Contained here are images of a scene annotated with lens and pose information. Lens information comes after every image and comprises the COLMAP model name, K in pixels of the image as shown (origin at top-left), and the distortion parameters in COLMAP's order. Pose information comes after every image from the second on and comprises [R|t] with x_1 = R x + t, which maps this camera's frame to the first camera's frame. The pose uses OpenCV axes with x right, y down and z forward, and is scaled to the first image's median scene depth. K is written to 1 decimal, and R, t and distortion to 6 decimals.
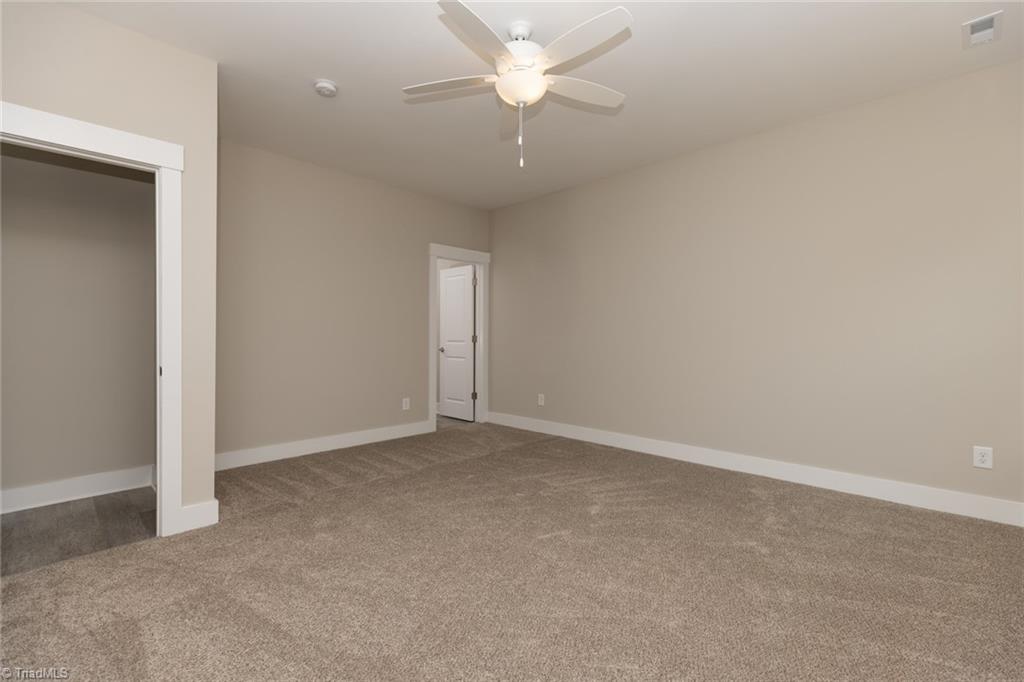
lens RADIAL K [[457.4, 0, 520.0], [0, 457.4, 340.6], [0, 0, 1]] dist [0.010640, -0.000576]
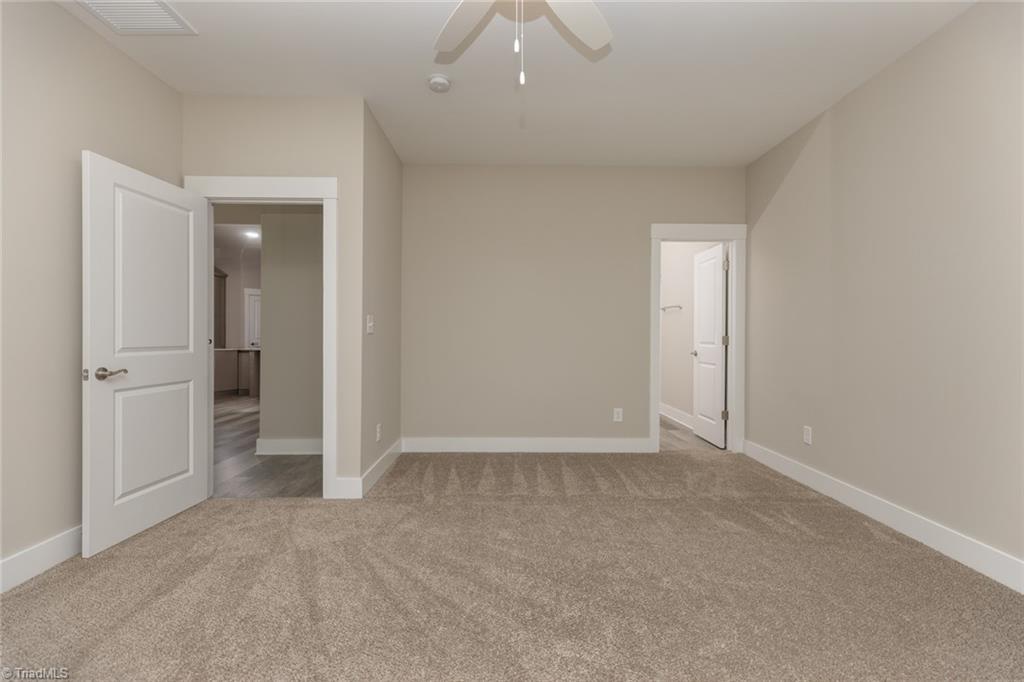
lens RADIAL K [[457.4, 0, 513.9], [0, 457.4, 335.7], [0, 0, 1]] dist [0.010640, -0.000576]
pose [[0.701309, 0.001444, -0.712856, 0.316540], [-0.010322, 0.999914, -0.008129, -0.002741], [0.712783, 0.013059, 0.701263, 0.348207]]
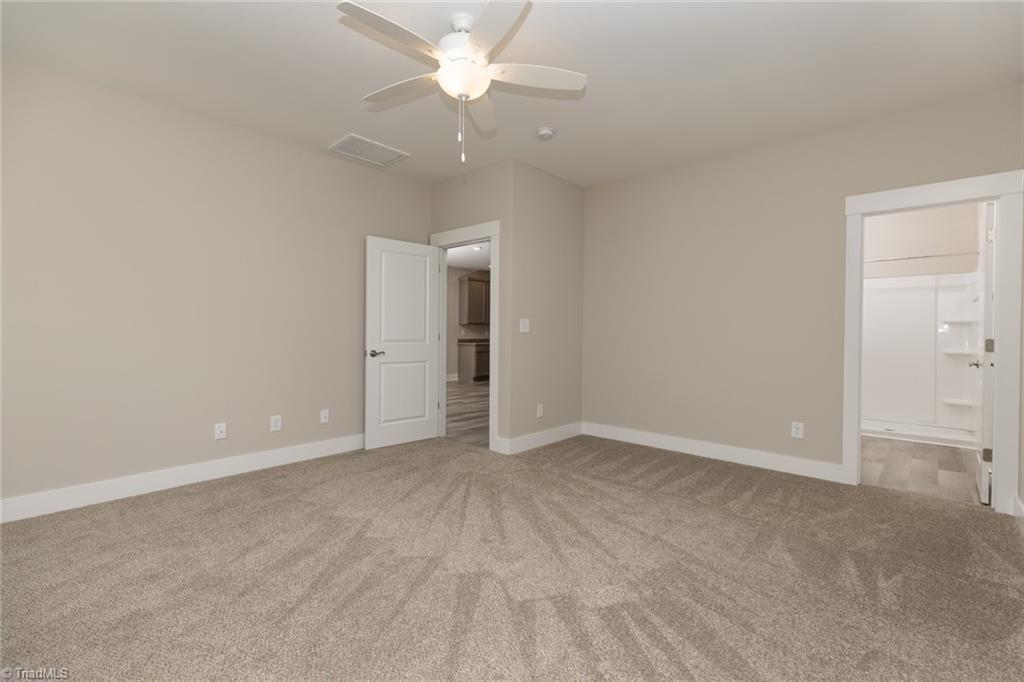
lens RADIAL K [[457.4, 0, 516.0], [0, 457.4, 333.2], [0, 0, 1]] dist [0.010640, -0.000576]
pose [[0.027946, -0.001458, -0.999608, 0.656973], [-0.022166, 0.999752, -0.002078, -0.007472], [0.999364, 0.022215, 0.027906, 0.726089]]
